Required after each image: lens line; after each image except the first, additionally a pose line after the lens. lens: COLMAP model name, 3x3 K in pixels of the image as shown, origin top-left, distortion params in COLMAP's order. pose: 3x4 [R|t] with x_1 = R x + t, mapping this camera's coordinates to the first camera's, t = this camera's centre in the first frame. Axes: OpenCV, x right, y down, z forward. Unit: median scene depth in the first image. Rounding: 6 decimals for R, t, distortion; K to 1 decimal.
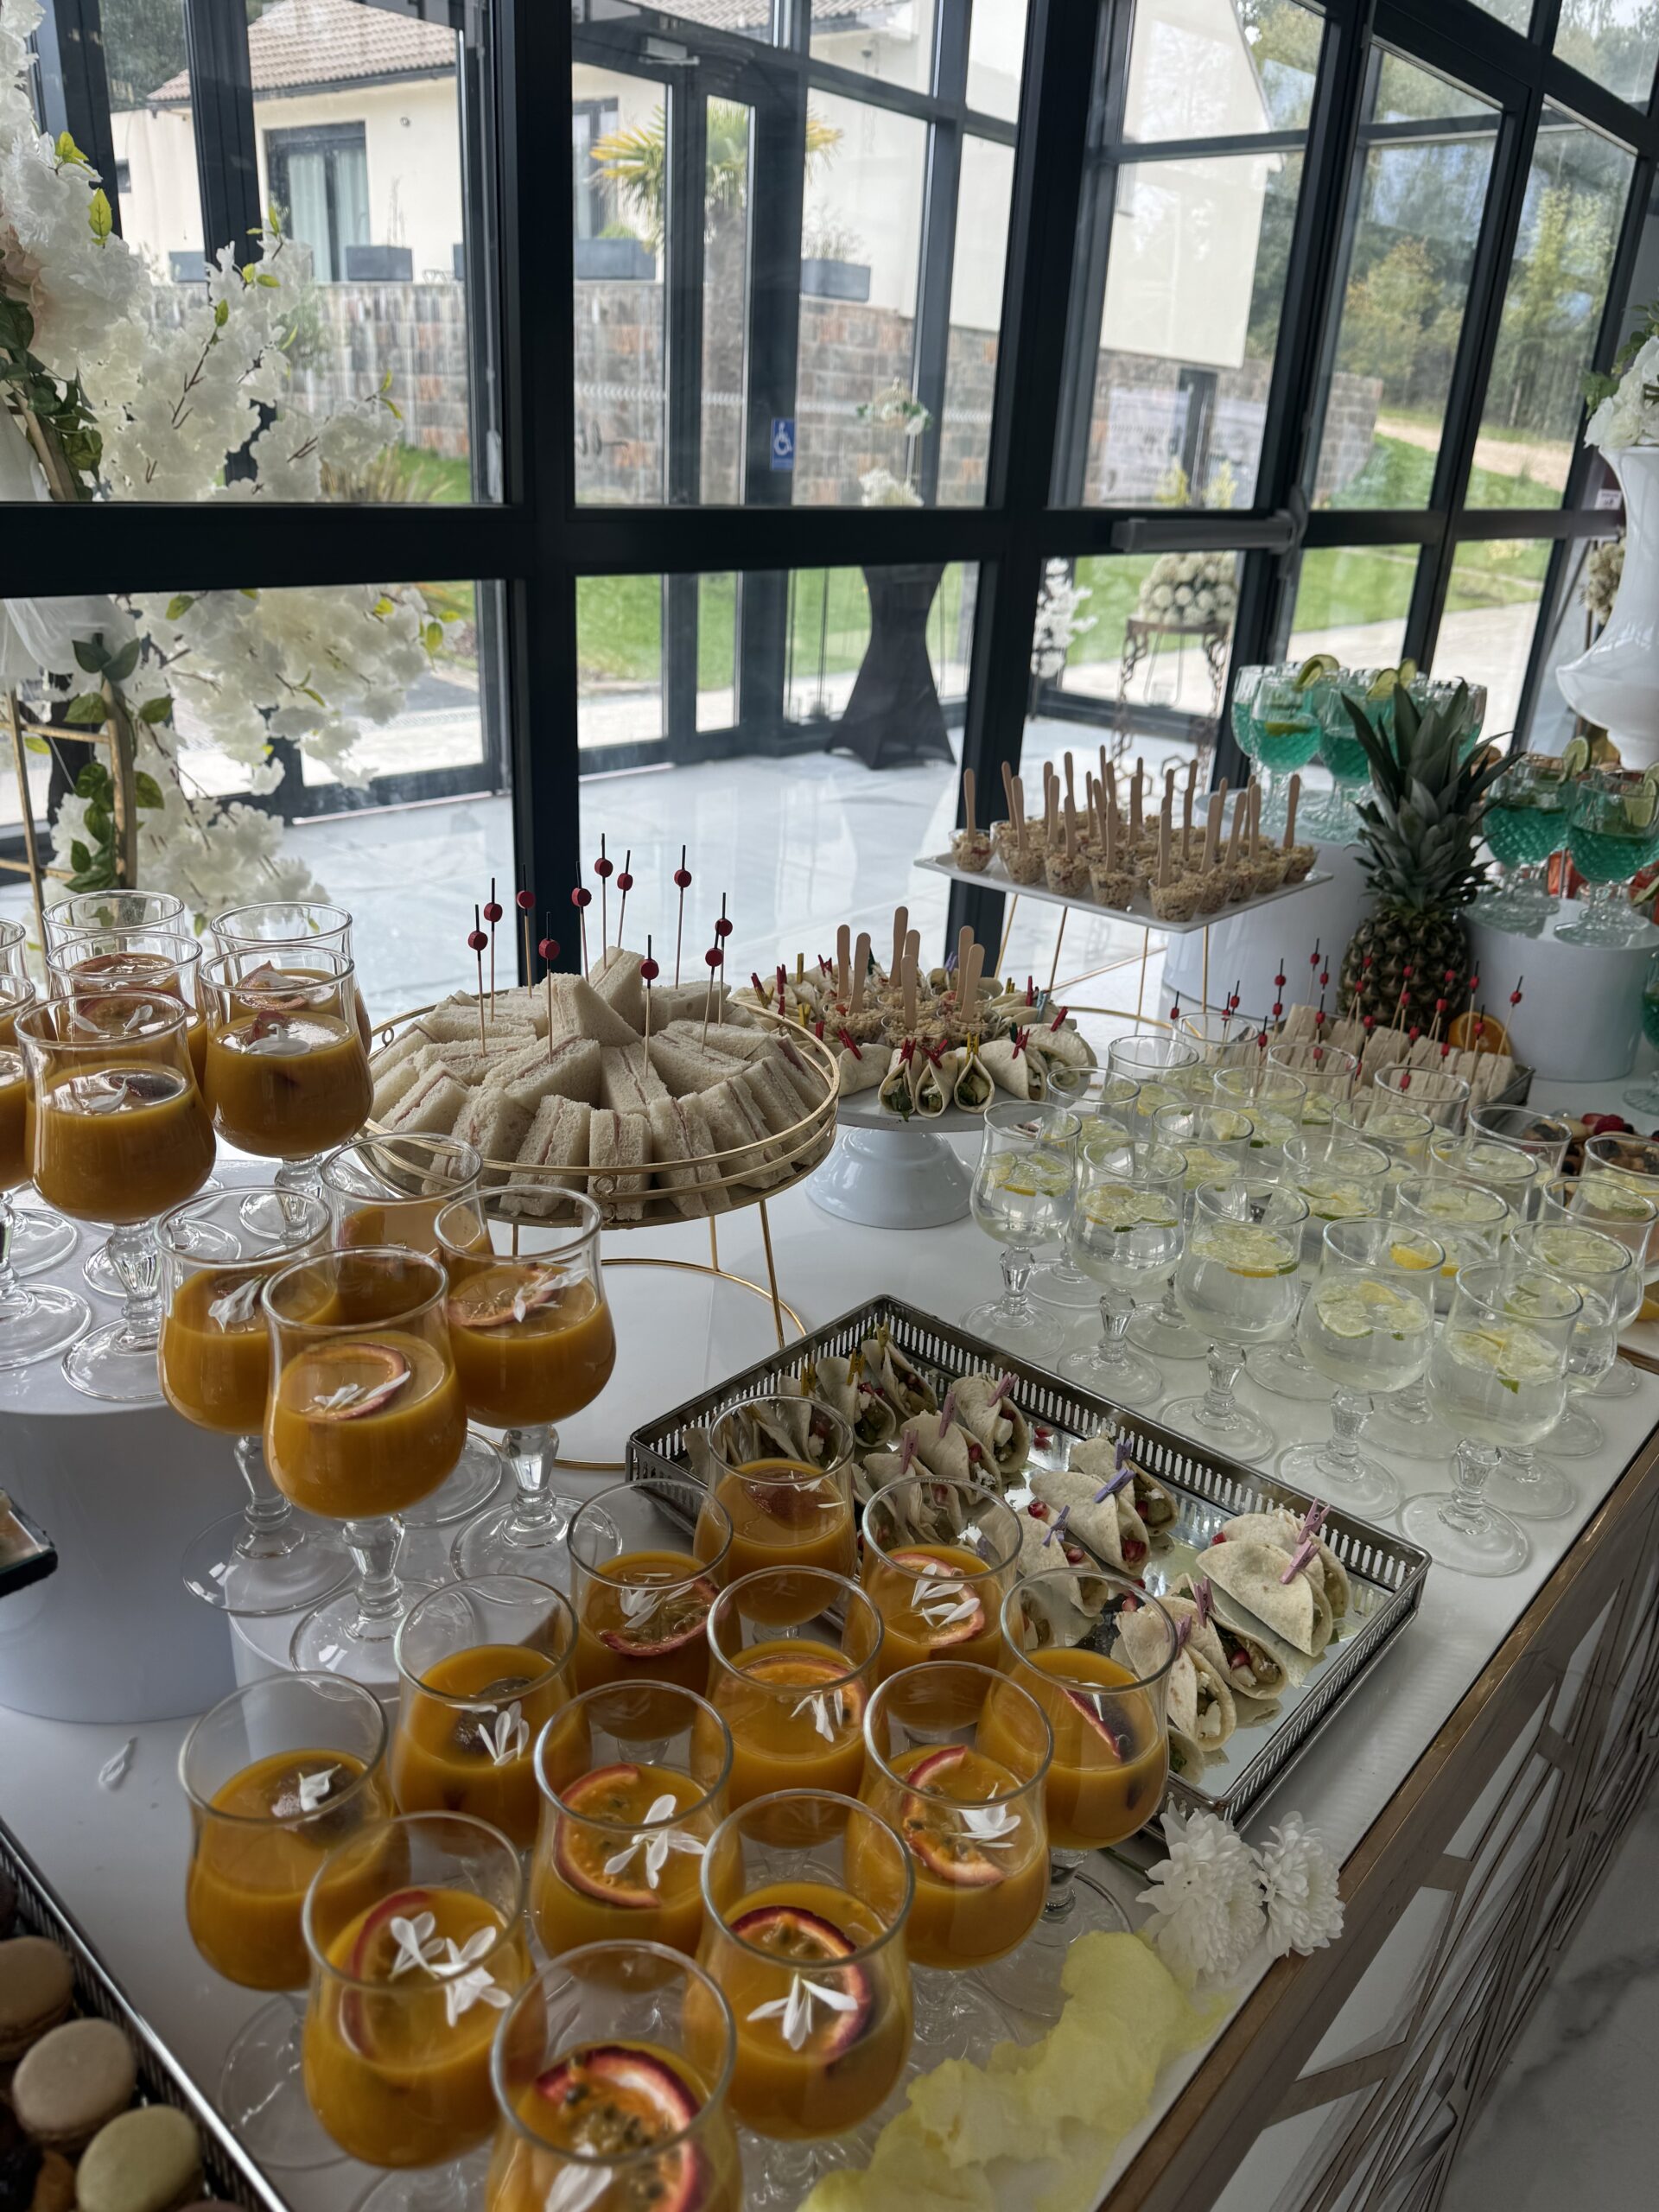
lens RADIAL K [[1567.7, 0, 818.8], [0, 1567.7, 1102.5], [0, 0, 1]] dist [0.011124, -0.029889]
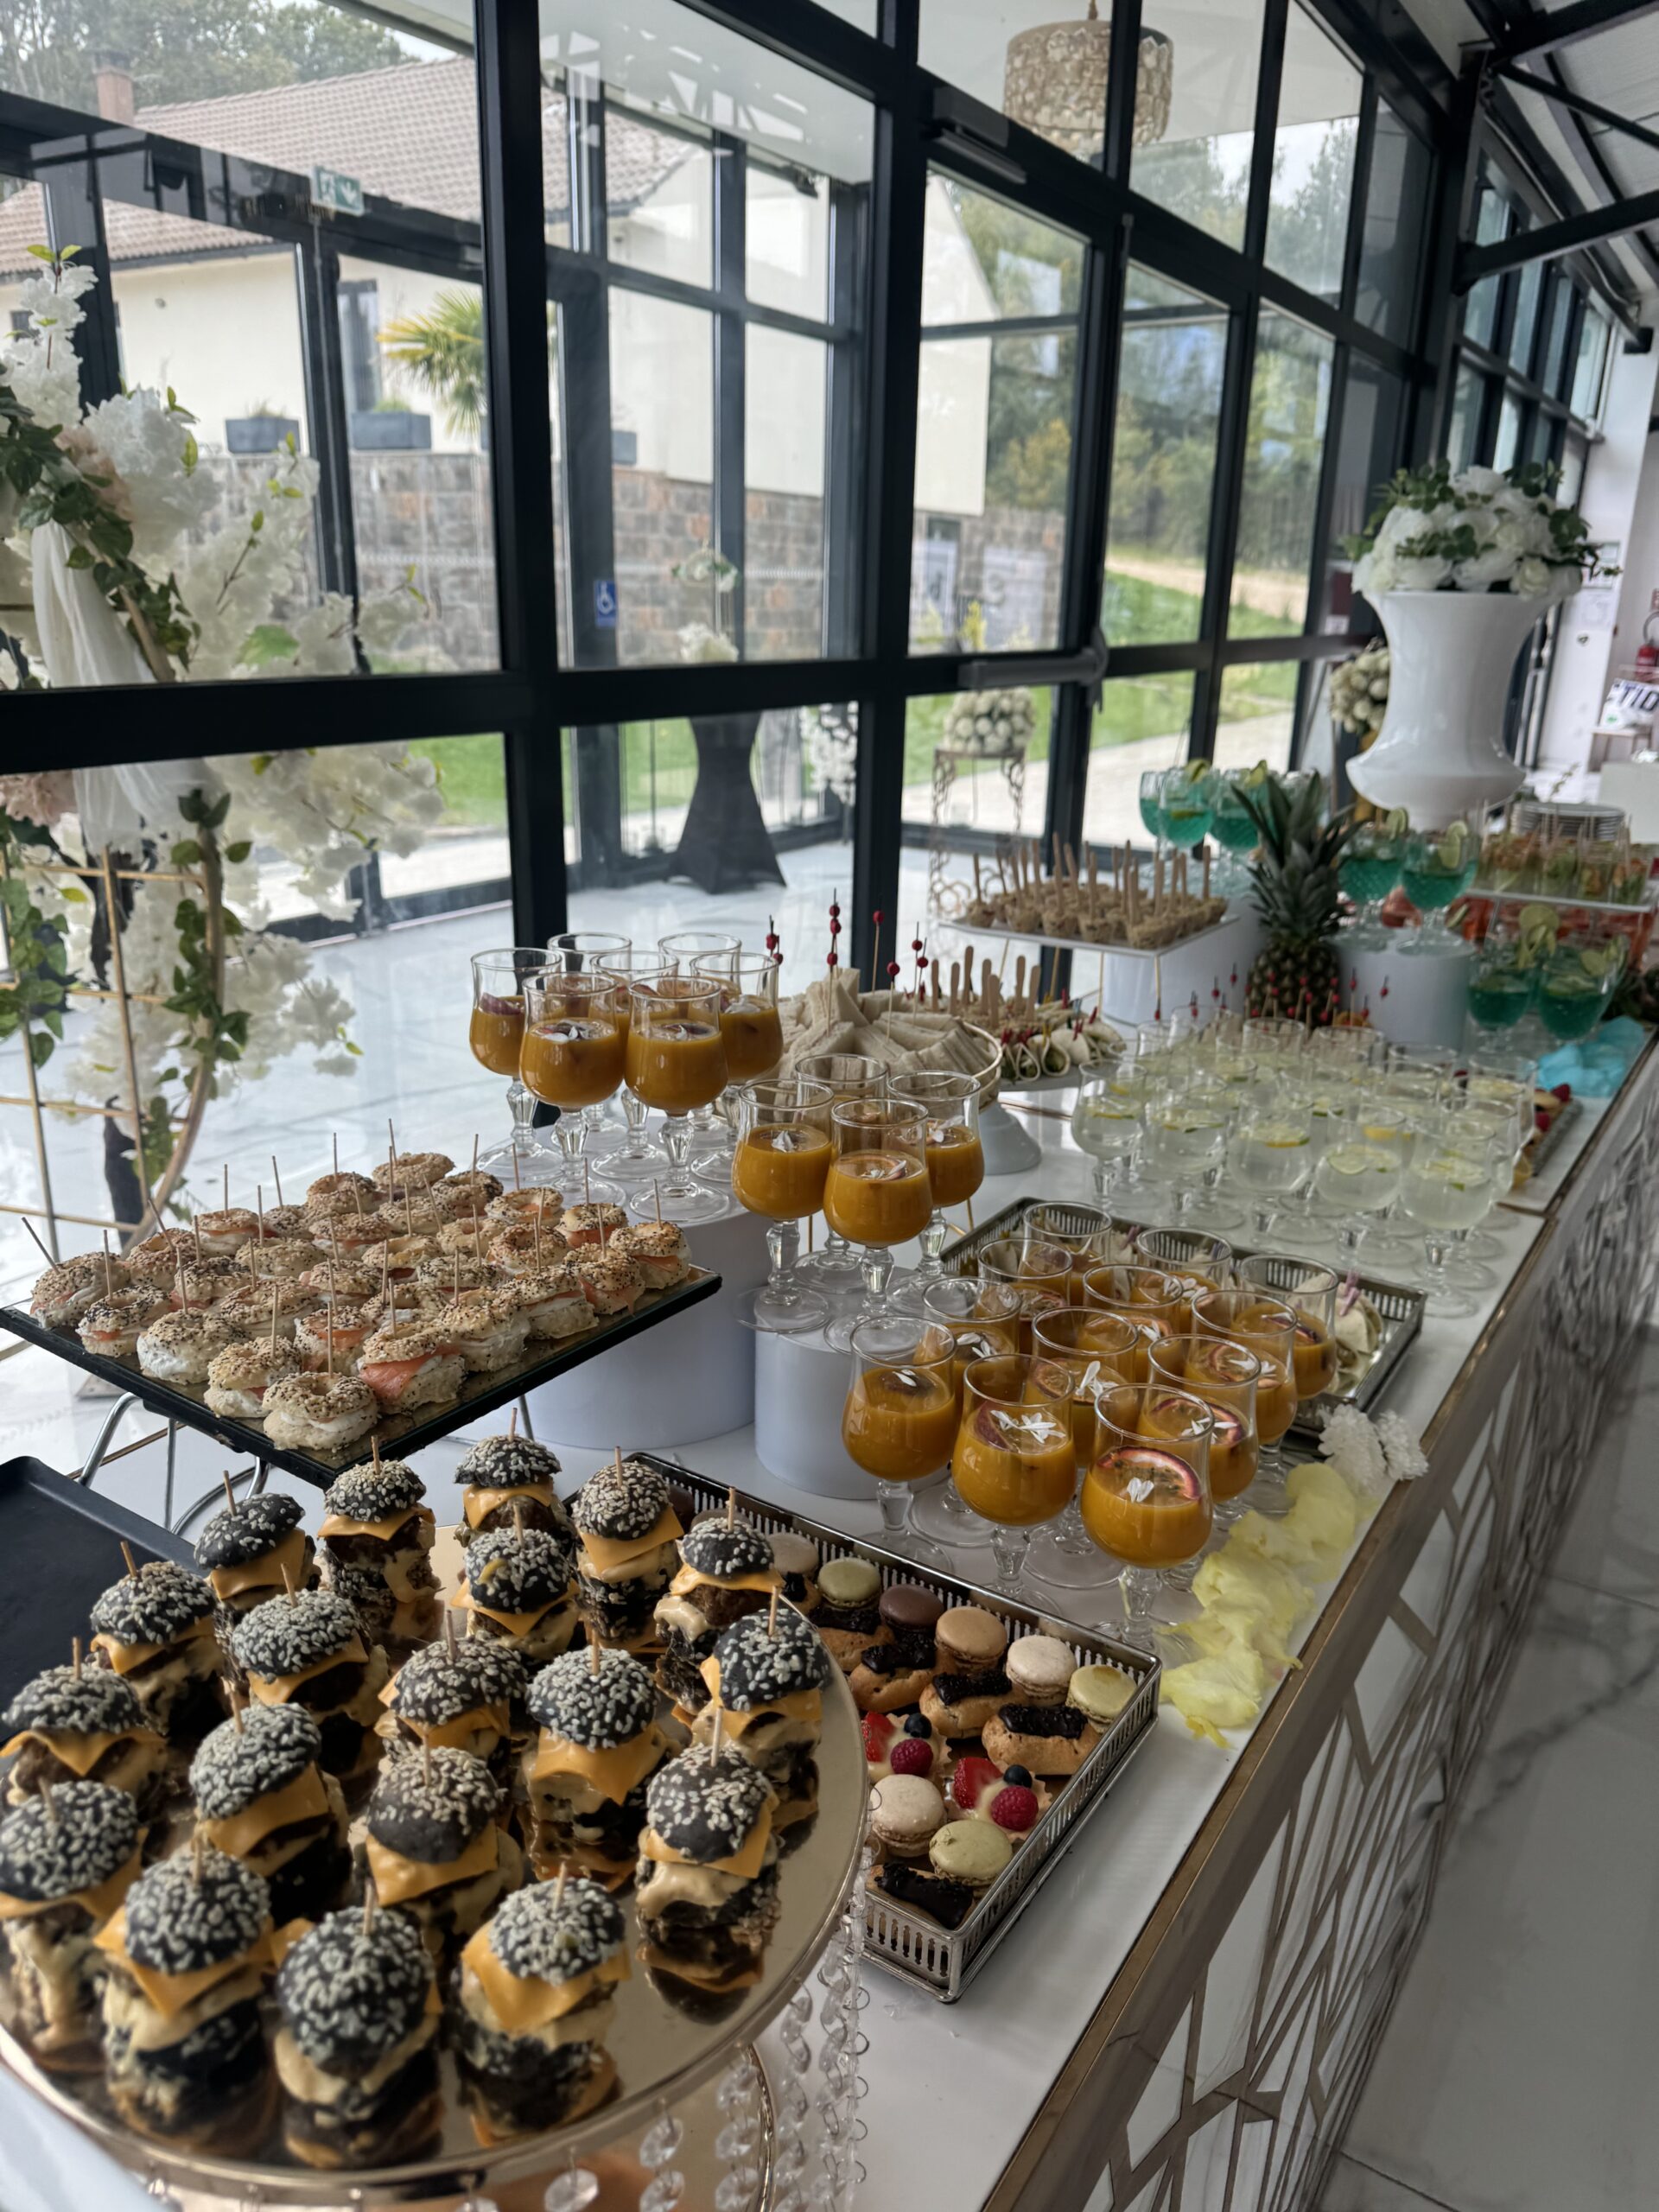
lens RADIAL K [[1567.7, 0, 819.1], [0, 1567.7, 1123.3], [0, 0, 1]] dist [0.011124, -0.029889]
pose [[0.988225, -0.075696, 0.132974, -0.136987], [0.084991, 0.994215, -0.065671, 0.055094], [-0.127234, 0.076199, 0.988941, -0.167317]]
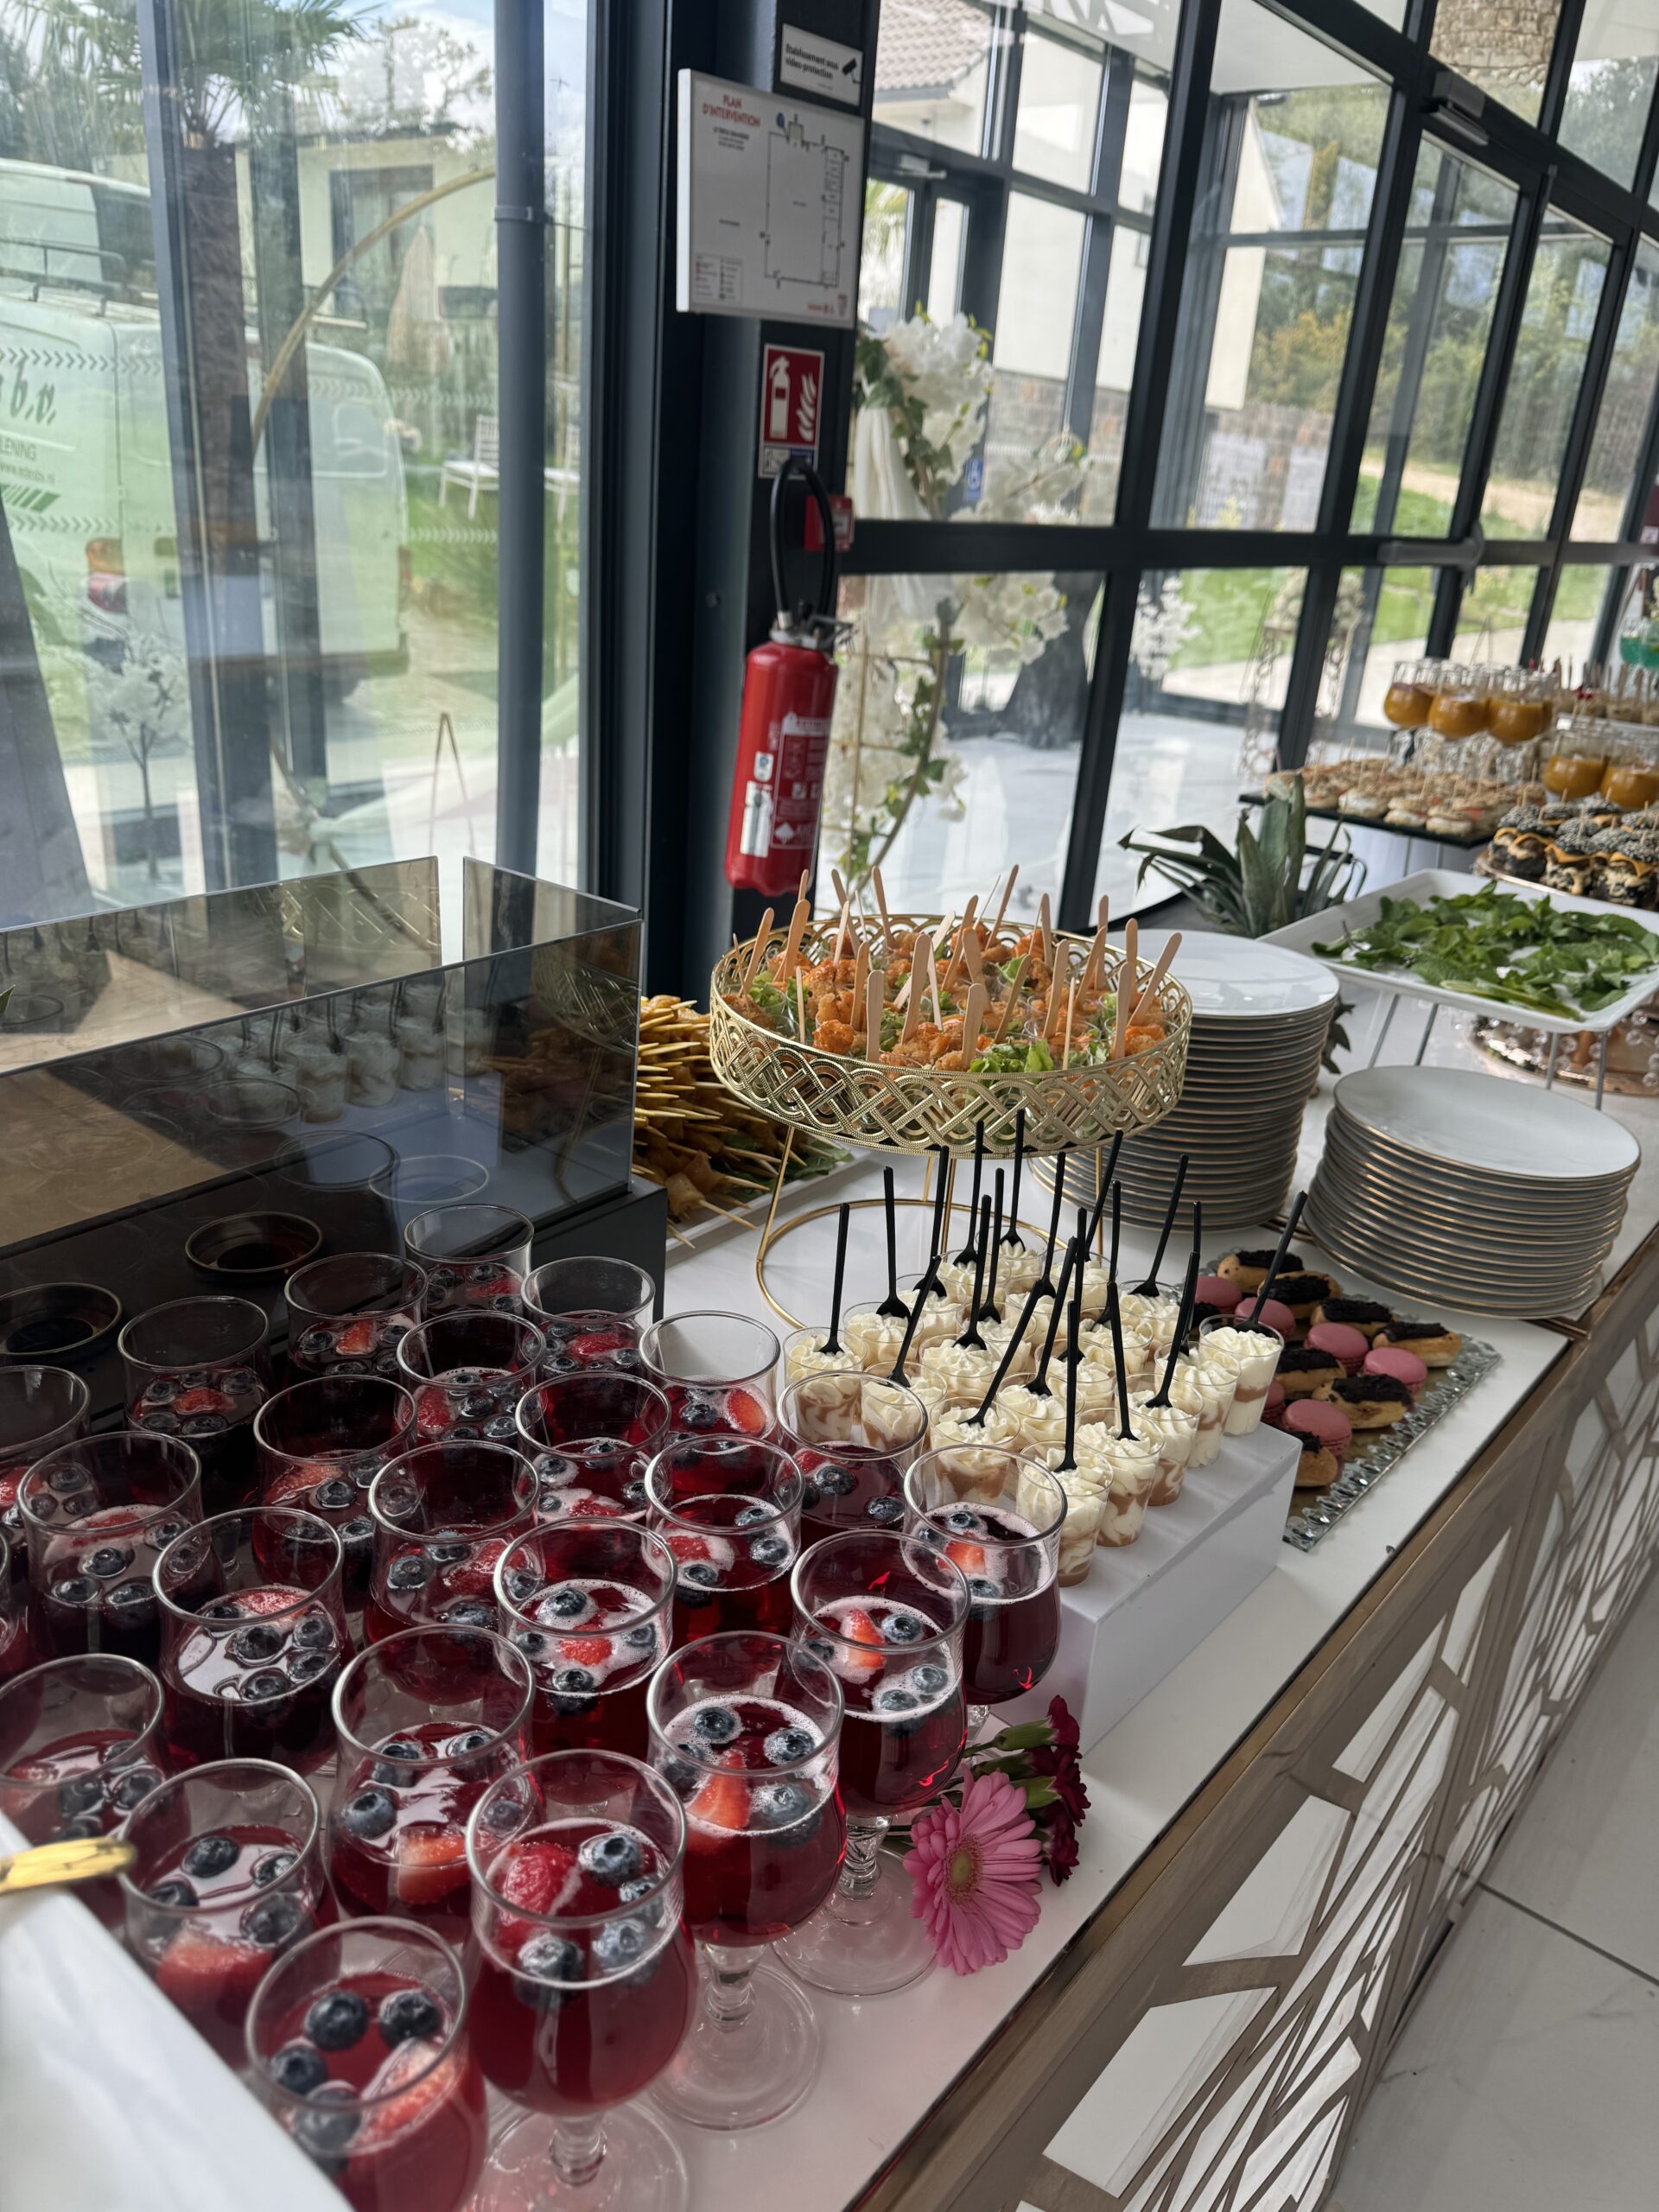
lens RADIAL K [[1567.7, 0, 819.2], [0, 1567.7, 1101.8], [0, 0, 1]] dist [0.011124, -0.029889]
pose [[0.999402, 0.000896, 0.034568, -0.521820], [-0.000374, 0.999886, -0.015087, 0.222006], [-0.034578, 0.015065, 0.999288, -0.558567]]
